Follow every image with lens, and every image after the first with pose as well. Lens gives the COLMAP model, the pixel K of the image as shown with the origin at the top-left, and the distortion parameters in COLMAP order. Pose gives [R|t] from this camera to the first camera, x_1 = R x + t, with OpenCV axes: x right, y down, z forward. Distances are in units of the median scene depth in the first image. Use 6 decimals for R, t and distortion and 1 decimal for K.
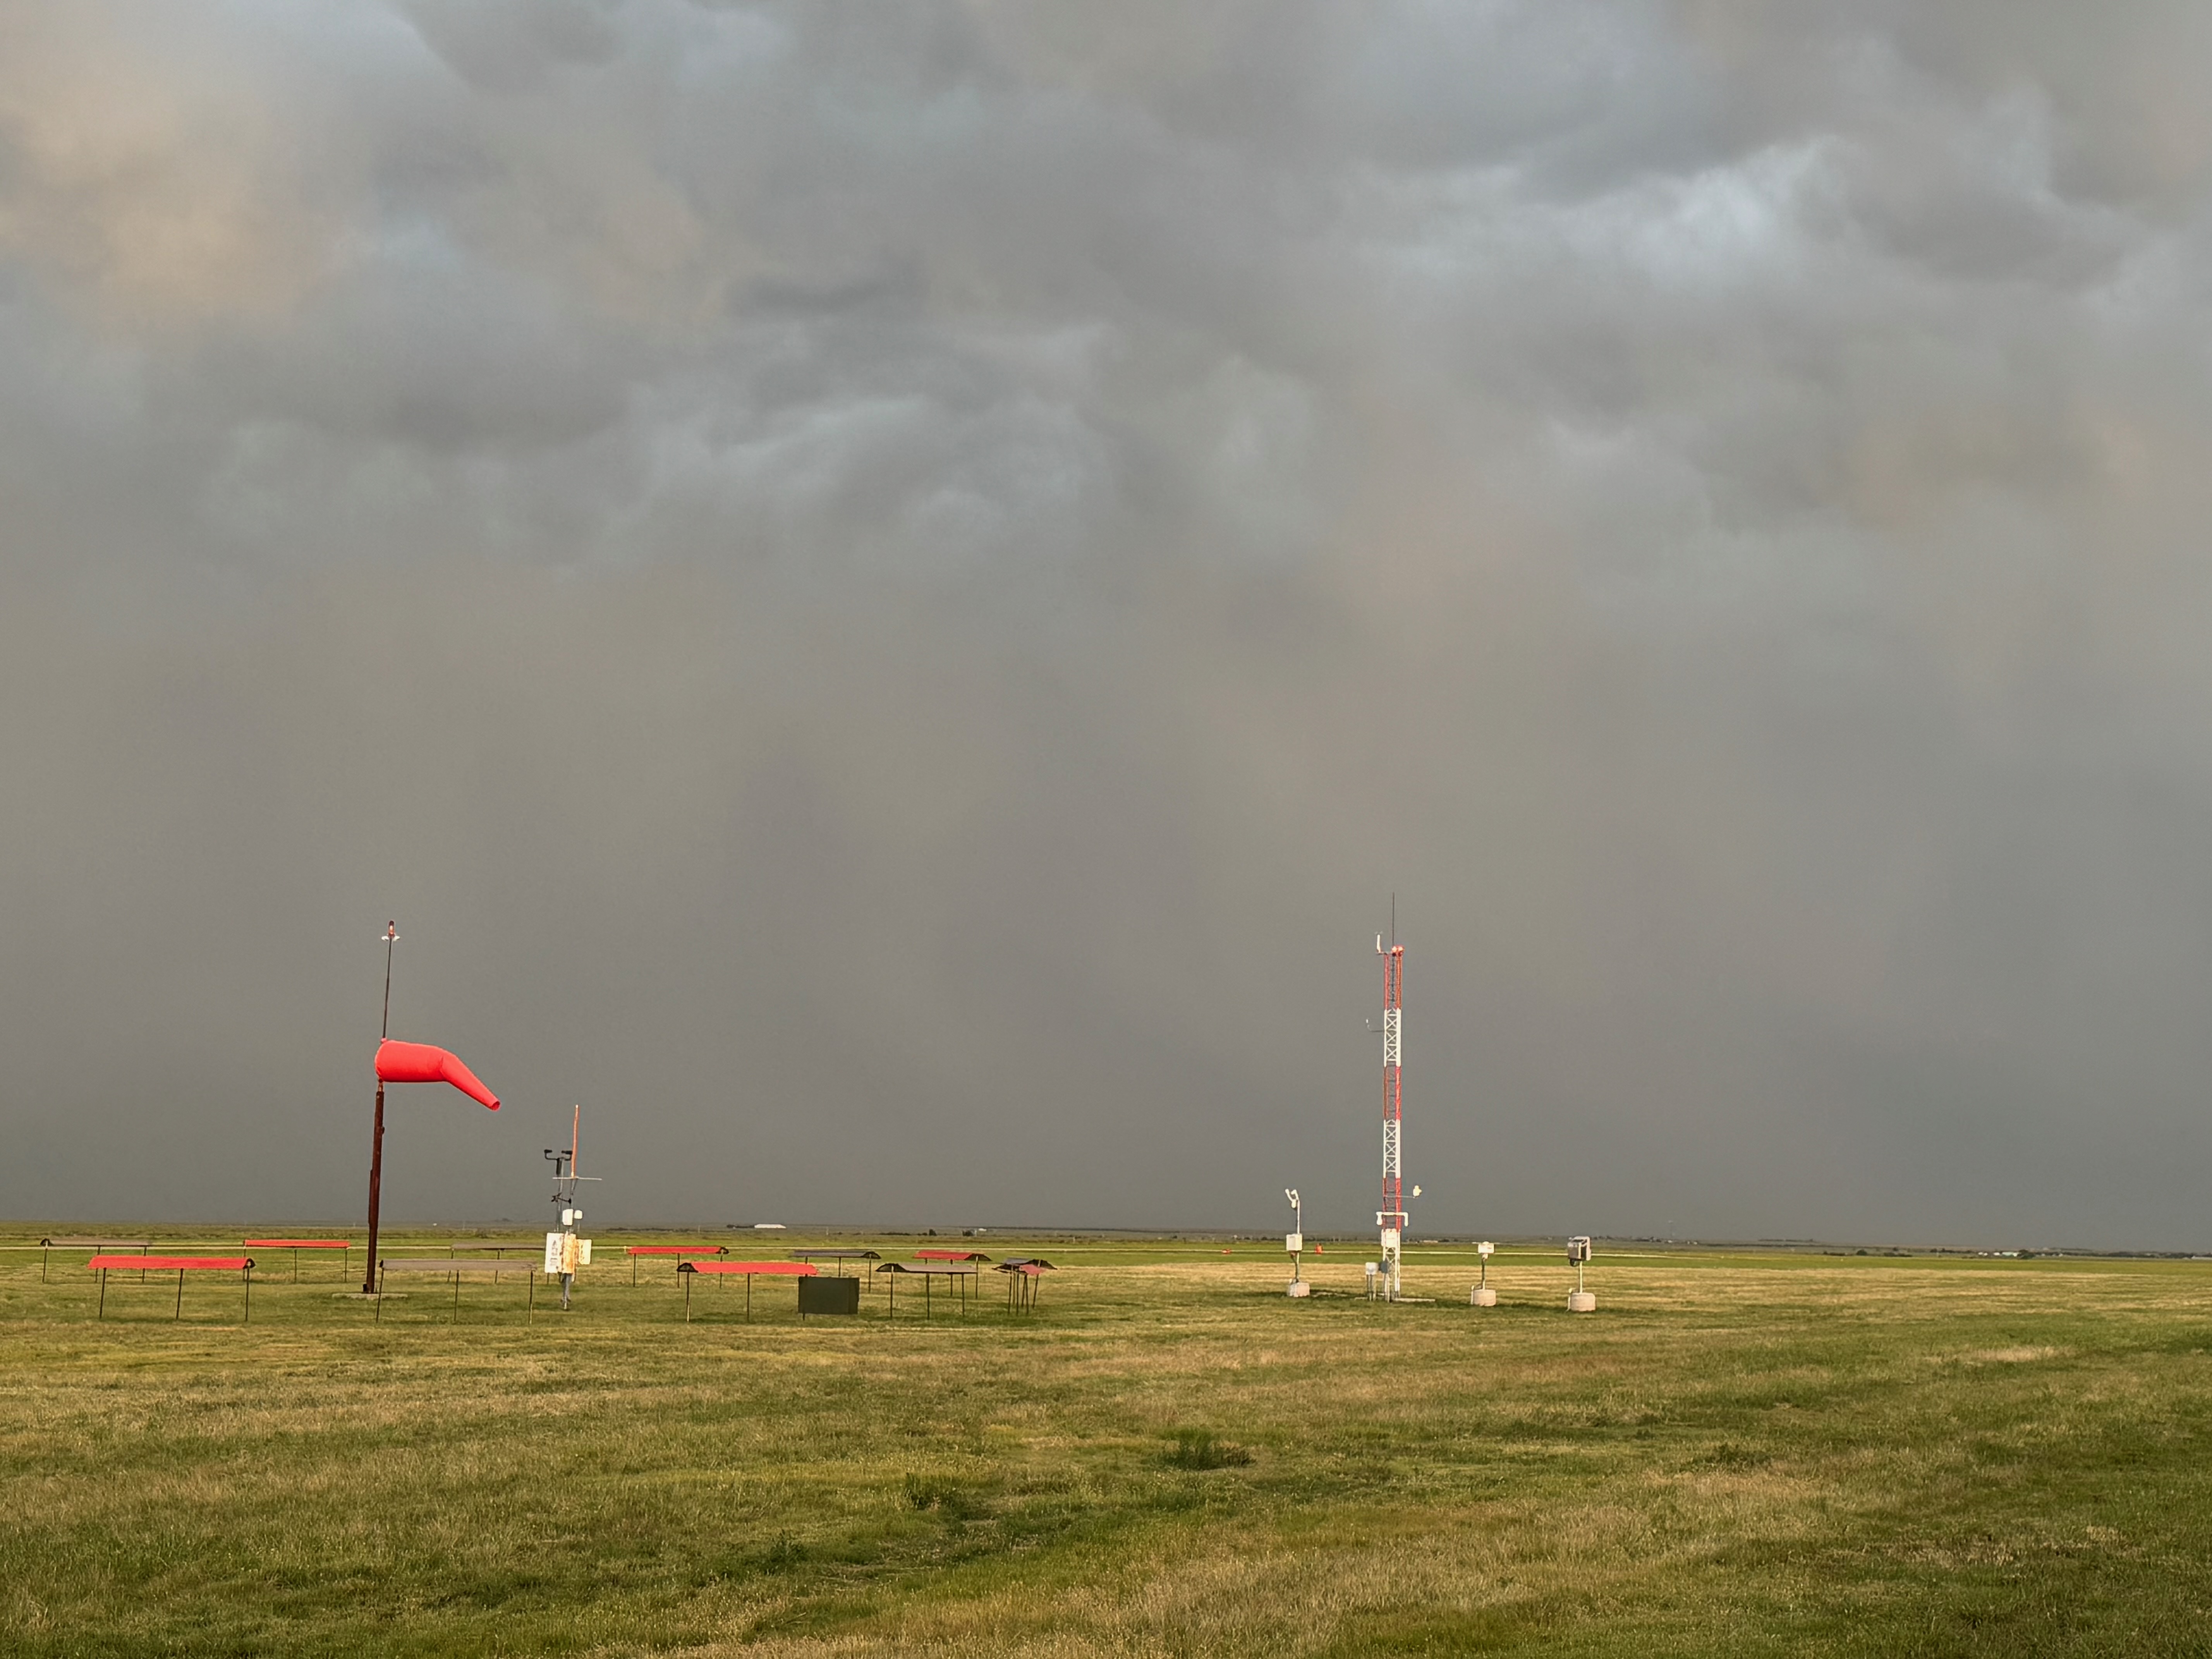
lens RADIAL K [[3053.8, 0, 1106.0], [0, 3053.8, 829.5], [0, 0, 1]] dist [-0.002423, -0.107295]
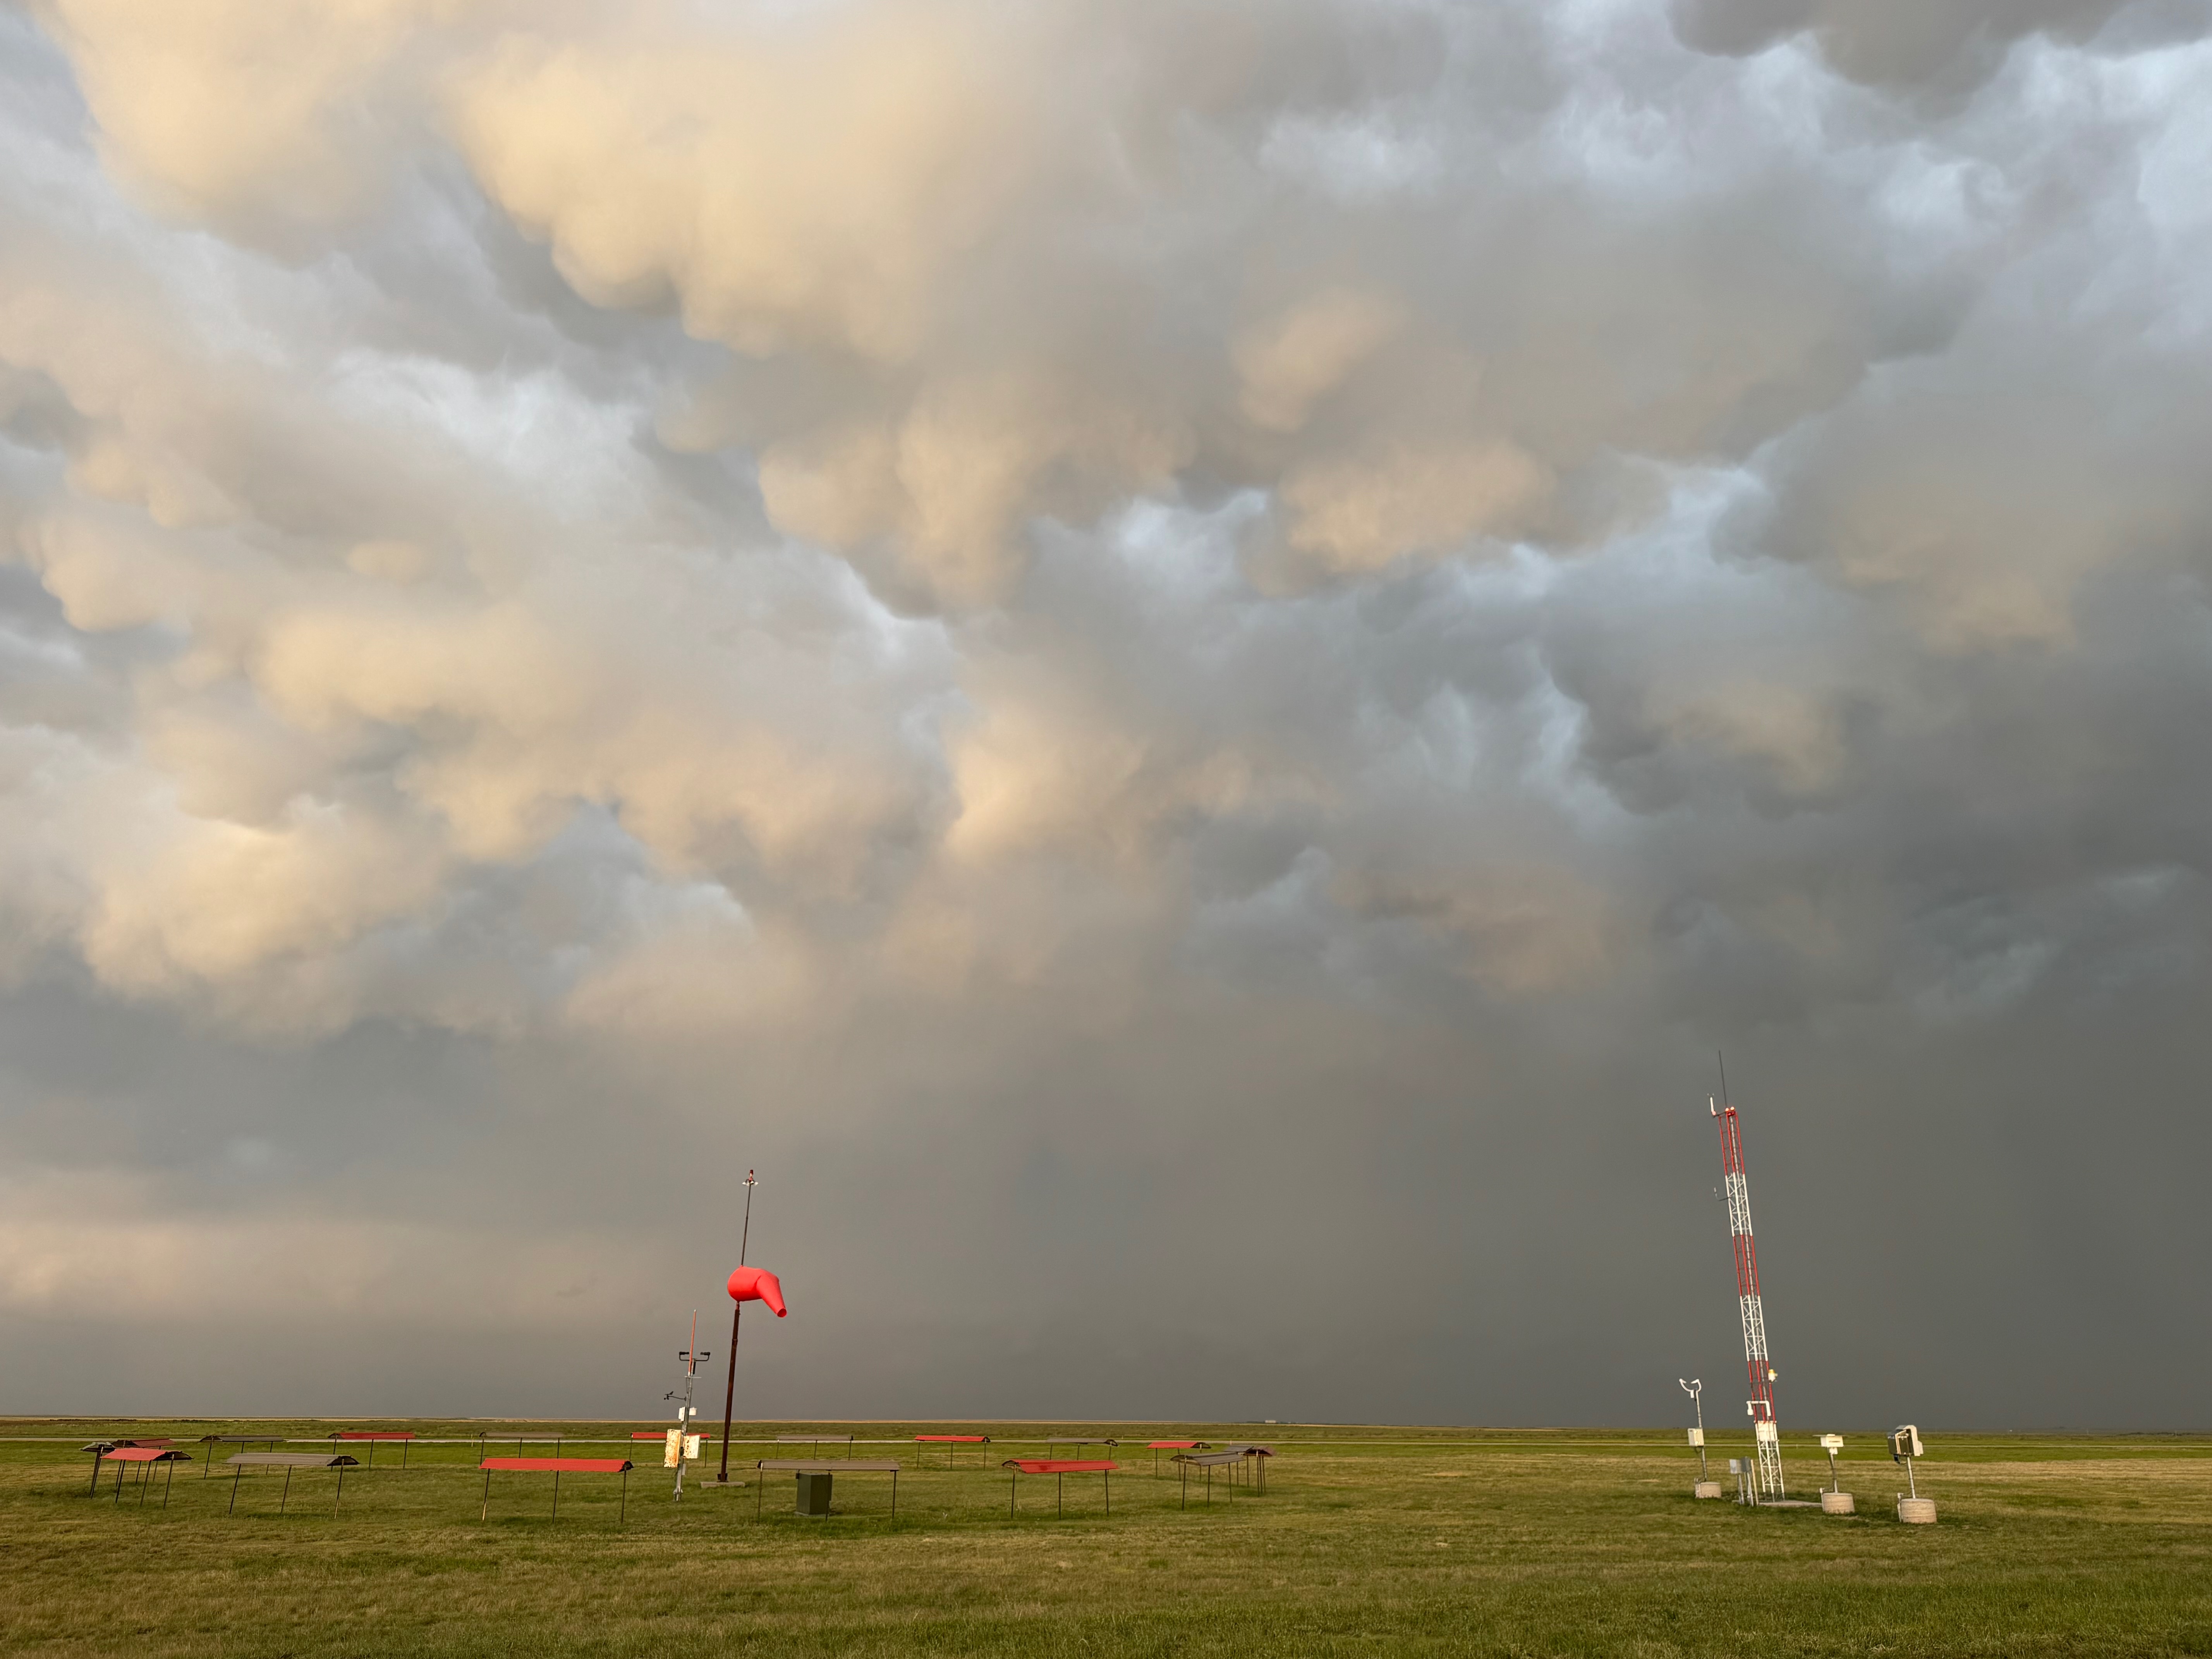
lens RADIAL K [[1622.6, 0, 1163.5], [0, 1622.6, 838.8], [0, 0, 1]] dist [0.009717, -0.018838]
pose [[0.790595, -0.218681, -0.571960, 0.308265], [0.085036, 0.964215, -0.251114, 0.081571], [0.606406, 0.149893, 0.780899, 0.567416]]
